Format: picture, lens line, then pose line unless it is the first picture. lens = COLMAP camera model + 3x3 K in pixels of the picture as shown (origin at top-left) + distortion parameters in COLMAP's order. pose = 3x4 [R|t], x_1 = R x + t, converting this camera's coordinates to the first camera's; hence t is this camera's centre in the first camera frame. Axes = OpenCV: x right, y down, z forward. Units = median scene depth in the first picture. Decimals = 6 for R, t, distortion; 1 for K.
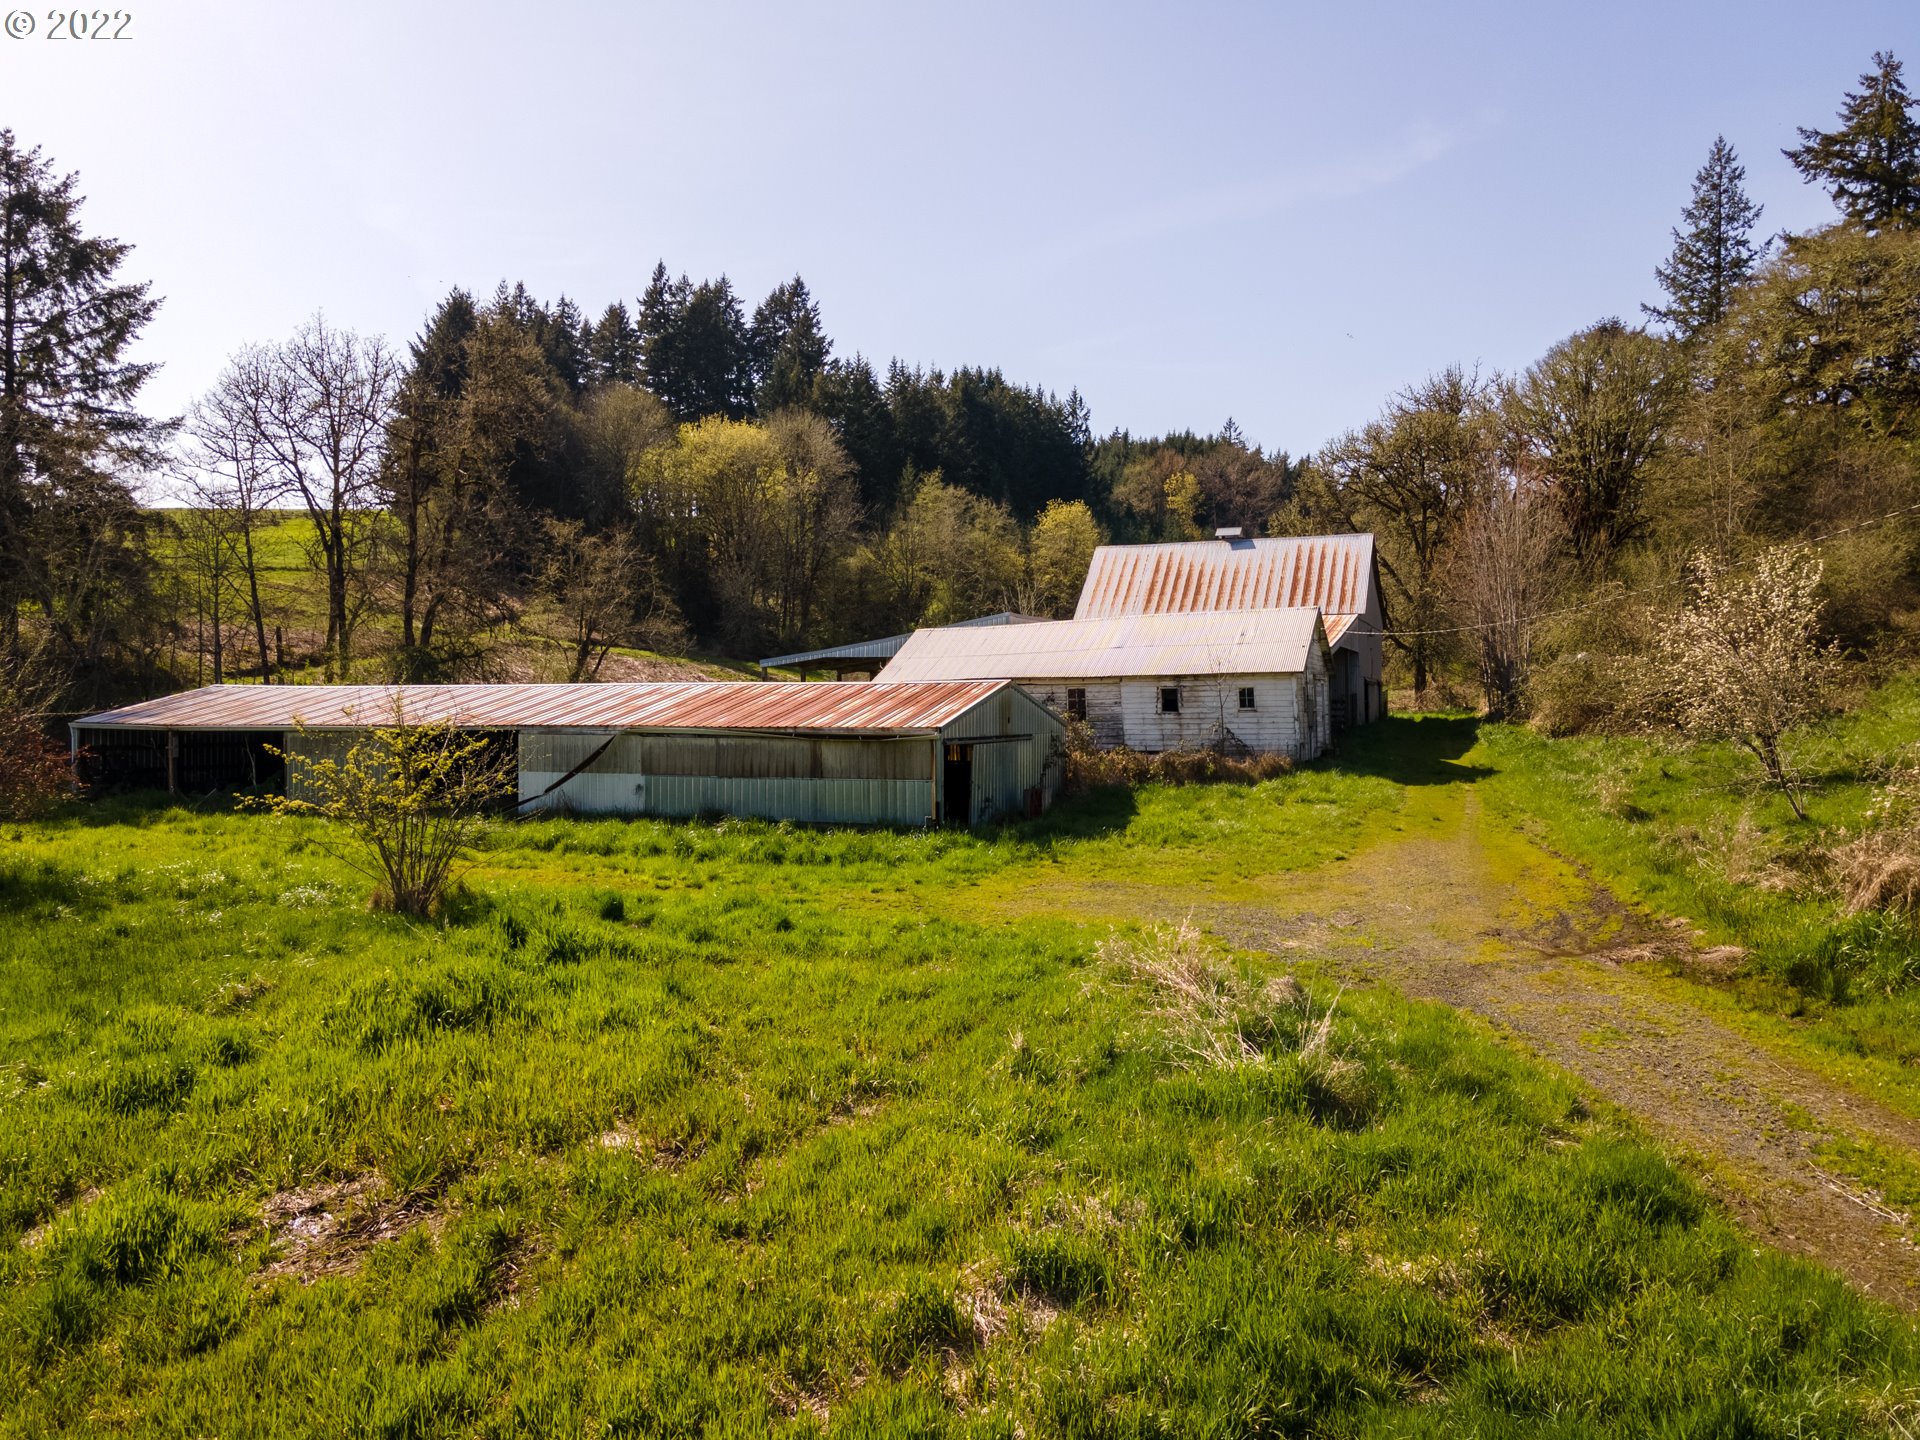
lens RADIAL K [[1401.5, 0, 962.4], [0, 1401.5, 709.7], [0, 0, 1]] dist [0.023476, 0.067402]
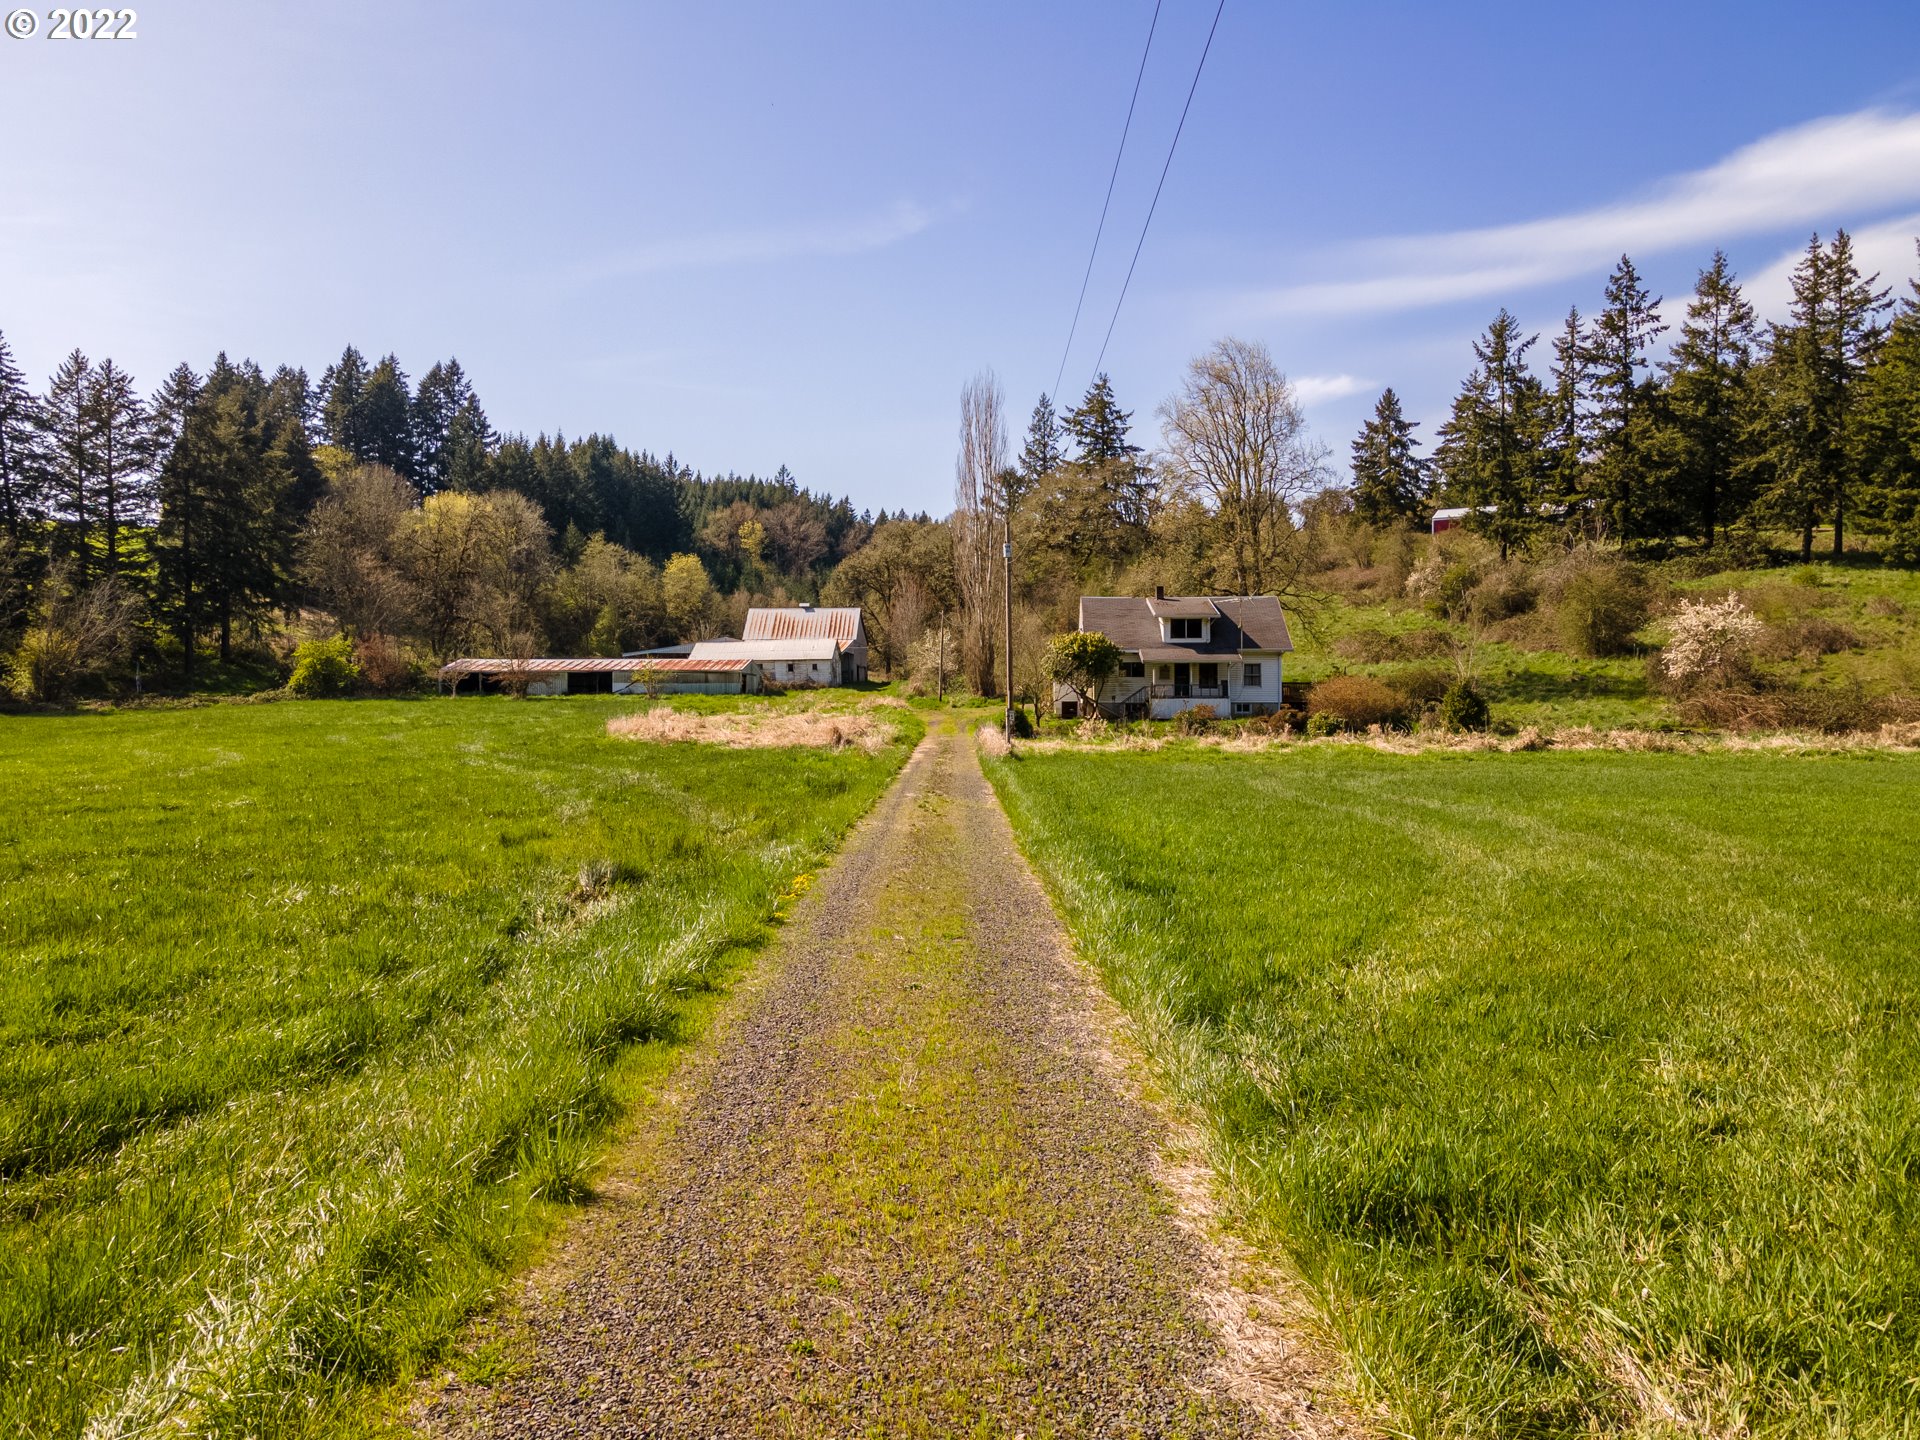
lens RADIAL K [[1401.5, 0, 962.4], [0, 1401.5, 709.7], [0, 0, 1]] dist [0.023476, 0.067402]
pose [[0.948839, 0.003134, 0.315744, -0.167590], [-0.001356, 0.999982, -0.005850, 0.036839], [-0.315756, 0.005122, 0.948826, -0.736158]]
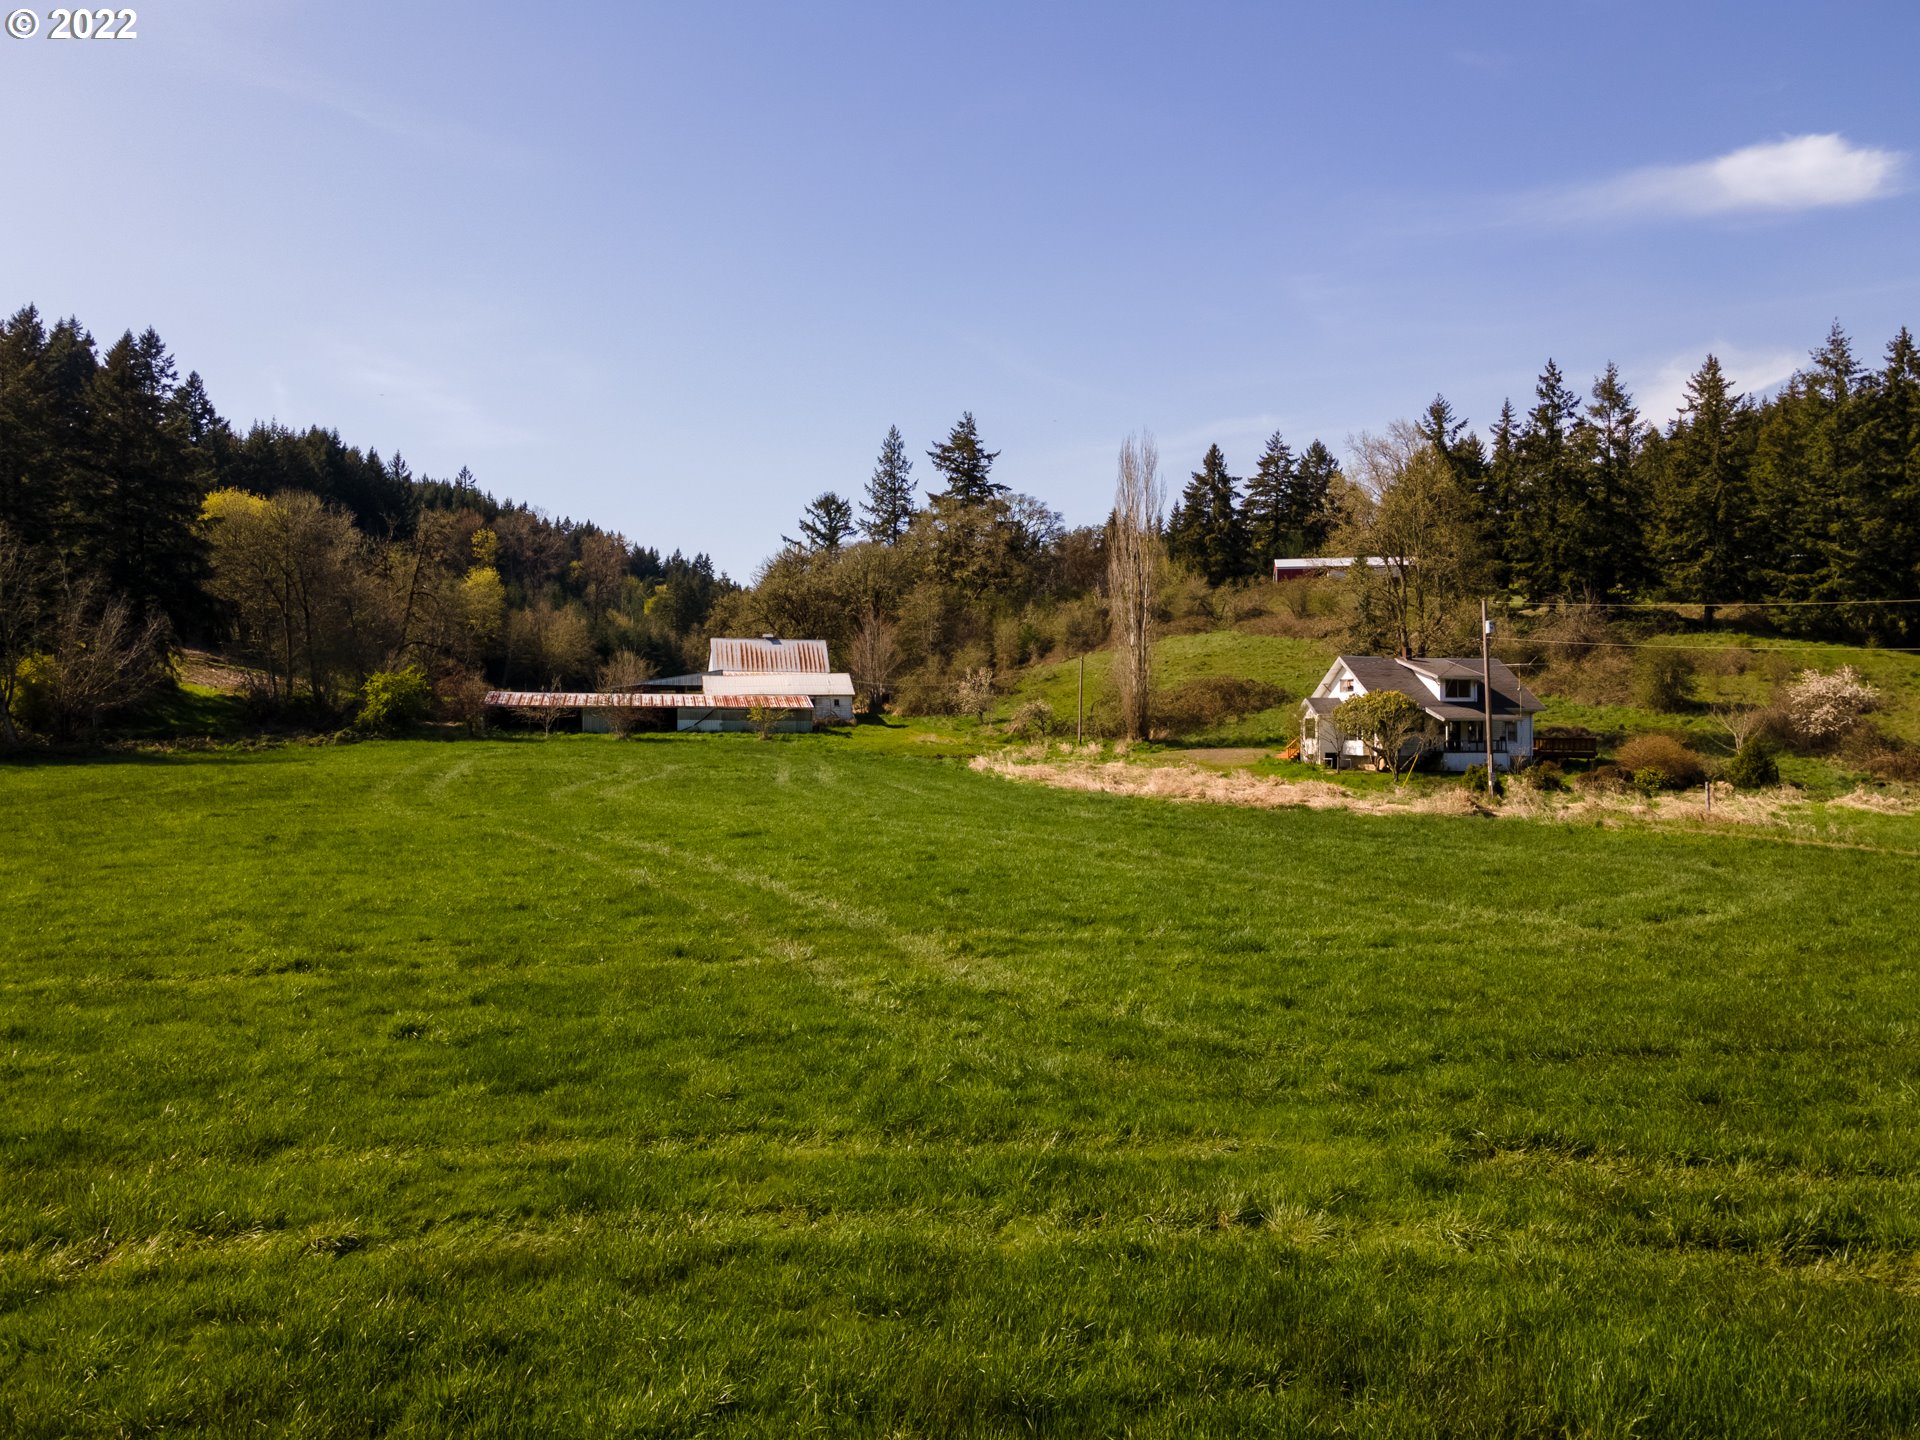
lens RADIAL K [[1401.5, 0, 962.4], [0, 1401.5, 709.7], [0, 0, 1]] dist [0.023476, 0.067402]
pose [[0.822174, 0.015179, 0.569033, -0.468059], [-0.006302, 0.999826, -0.017565, 0.021003], [-0.569201, 0.010855, 0.822127, -0.607337]]
